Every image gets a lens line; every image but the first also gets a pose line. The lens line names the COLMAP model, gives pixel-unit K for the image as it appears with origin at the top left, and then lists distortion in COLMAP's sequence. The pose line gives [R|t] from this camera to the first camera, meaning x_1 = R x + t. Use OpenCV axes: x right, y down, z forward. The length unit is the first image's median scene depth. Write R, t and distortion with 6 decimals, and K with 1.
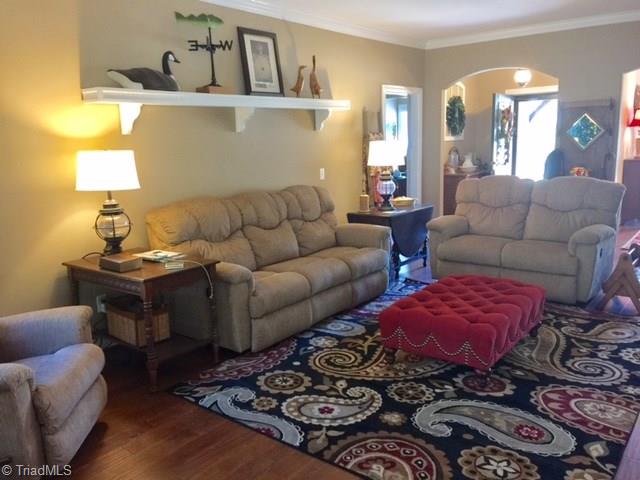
lens RADIAL K [[556.6, 0, 319.1], [0, 556.6, 239.1], [0, 0, 1]] dist [0.092545, -0.120767]
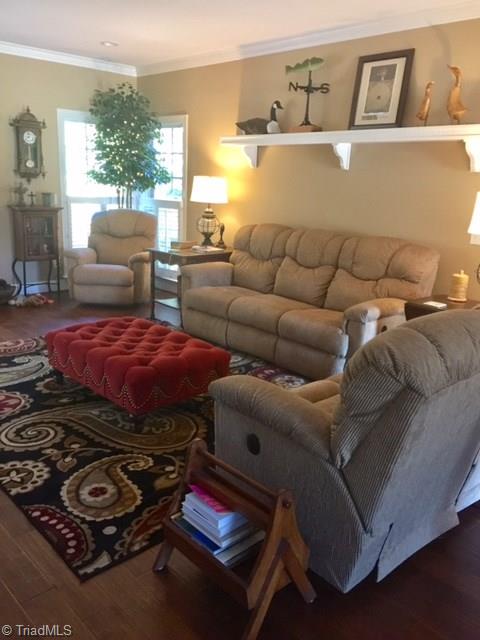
lens RADIAL K [[556.6, 0, 240.5], [0, 556.6, 317.9], [0, 0, 1]] dist [0.092545, -0.120767]
pose [[-0.173797, 0.264989, -0.948460, 1.132494], [-0.212540, 0.930325, 0.298868, -0.259396], [0.961572, 0.253528, -0.105367, 1.261053]]
